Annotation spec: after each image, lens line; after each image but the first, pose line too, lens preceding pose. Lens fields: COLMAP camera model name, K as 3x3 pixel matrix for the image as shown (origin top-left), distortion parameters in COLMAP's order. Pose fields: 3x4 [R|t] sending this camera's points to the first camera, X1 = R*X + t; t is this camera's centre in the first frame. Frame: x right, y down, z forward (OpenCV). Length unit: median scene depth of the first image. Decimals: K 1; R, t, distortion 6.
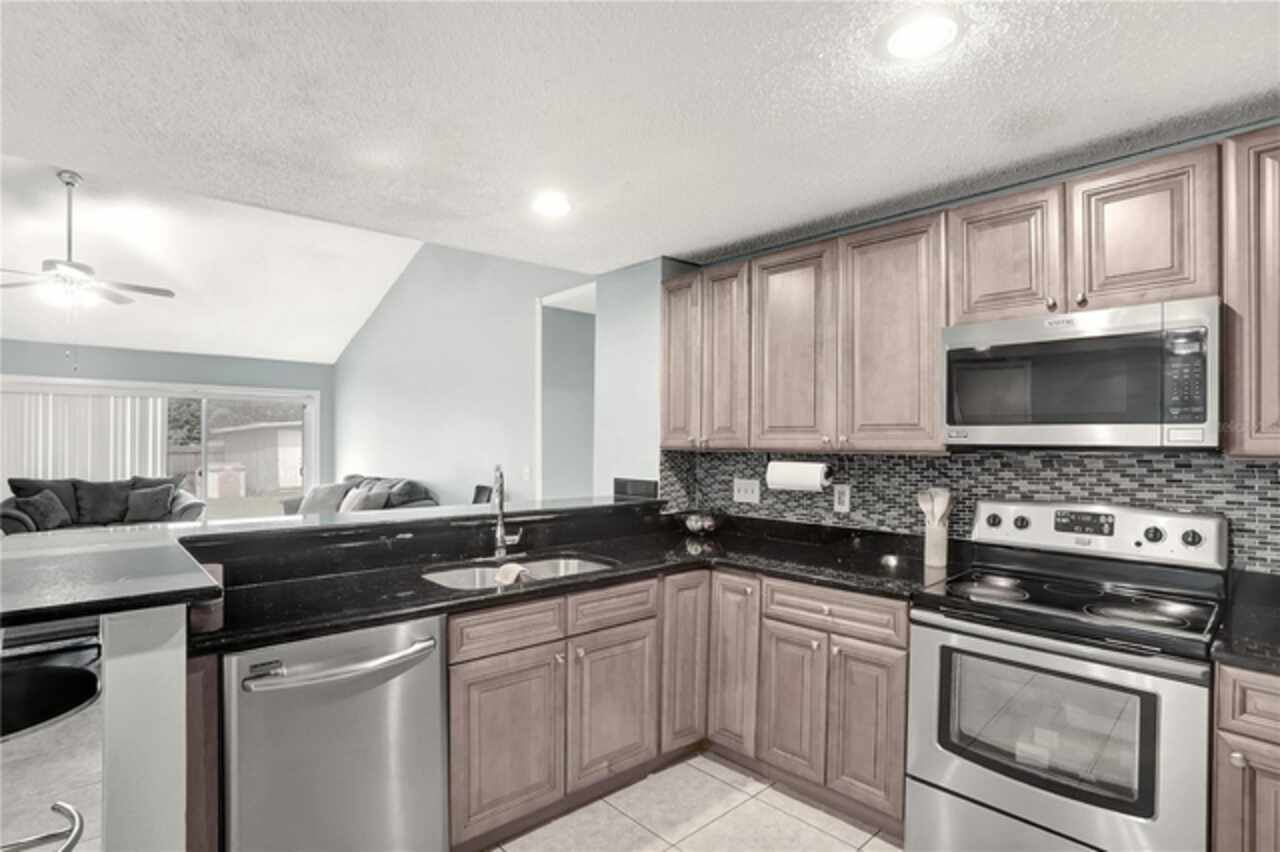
lens RADIAL K [[628.9, 0, 644.1], [0, 628.9, 429.3], [0, 0, 1]] dist [-0.070284, 0.039109]
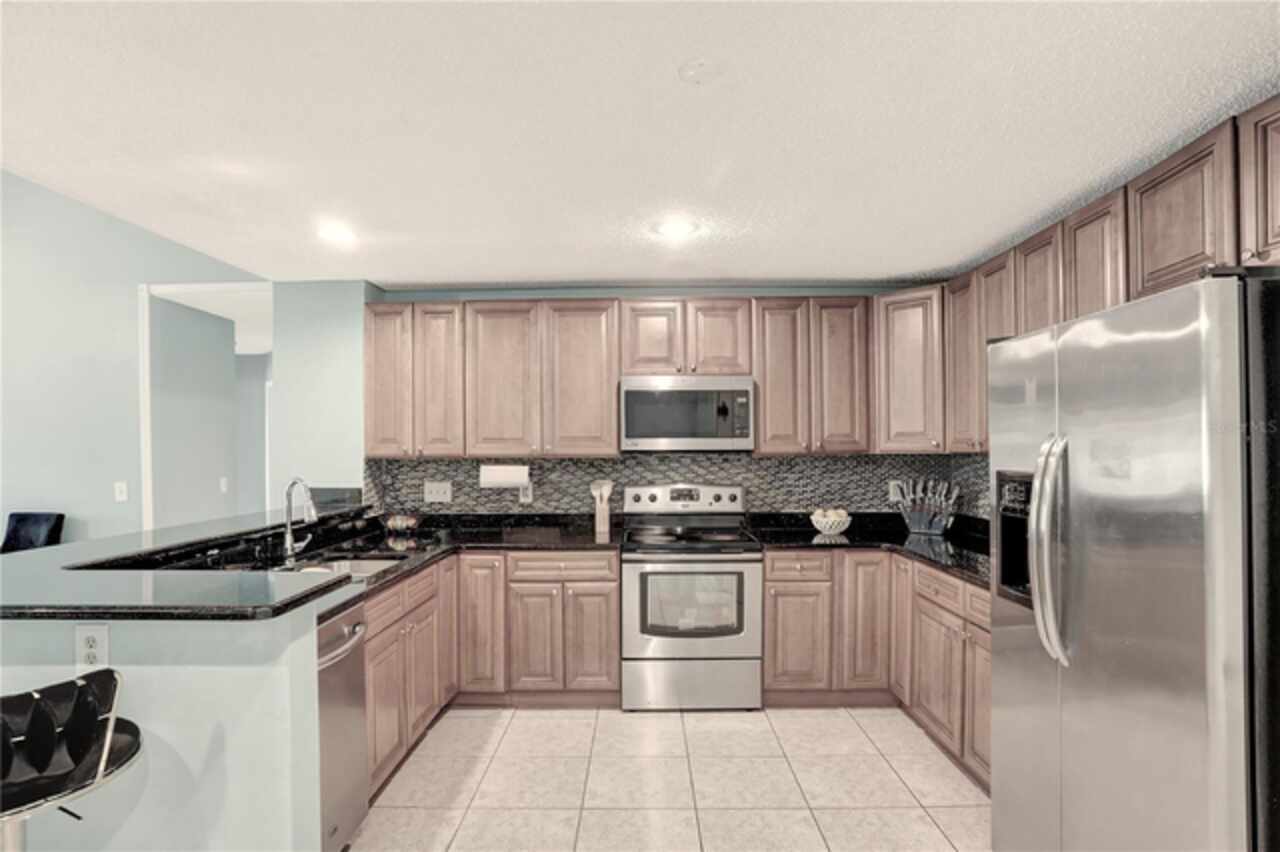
lens RADIAL K [[628.9, 0, 644.1], [0, 628.9, 429.3], [0, 0, 1]] dist [-0.070284, 0.039109]
pose [[0.686170, 0.014121, 0.727304, -0.566613], [-0.003065, 0.999859, -0.016521, -0.002353], [-0.727434, 0.009107, 0.686117, -0.117899]]
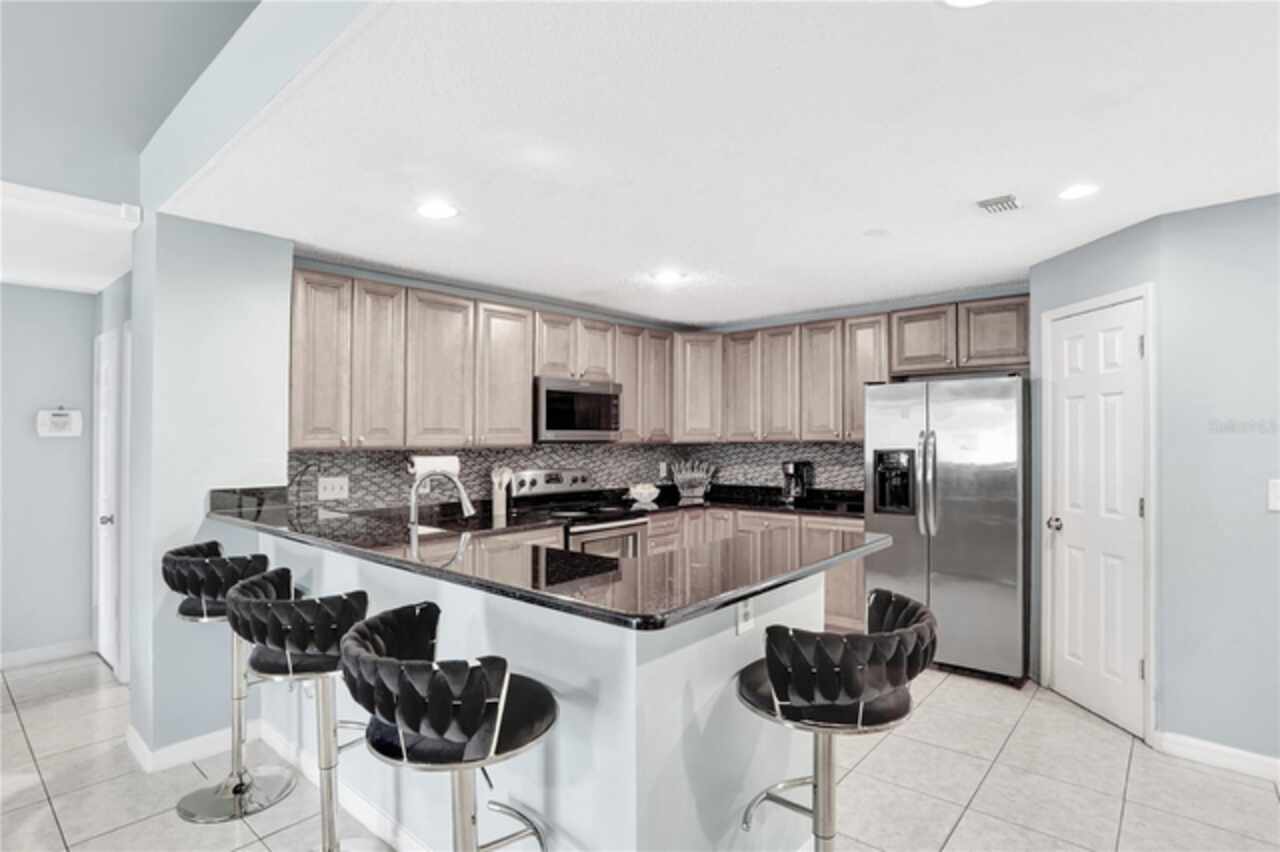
lens RADIAL K [[628.9, 0, 644.1], [0, 628.9, 429.3], [0, 0, 1]] dist [-0.070284, 0.039109]
pose [[-0.065102, 0.009206, 0.997836, -1.215325], [-0.009806, 0.999903, -0.009865, 0.005390], [-0.997830, -0.010427, -0.065005, 0.725338]]
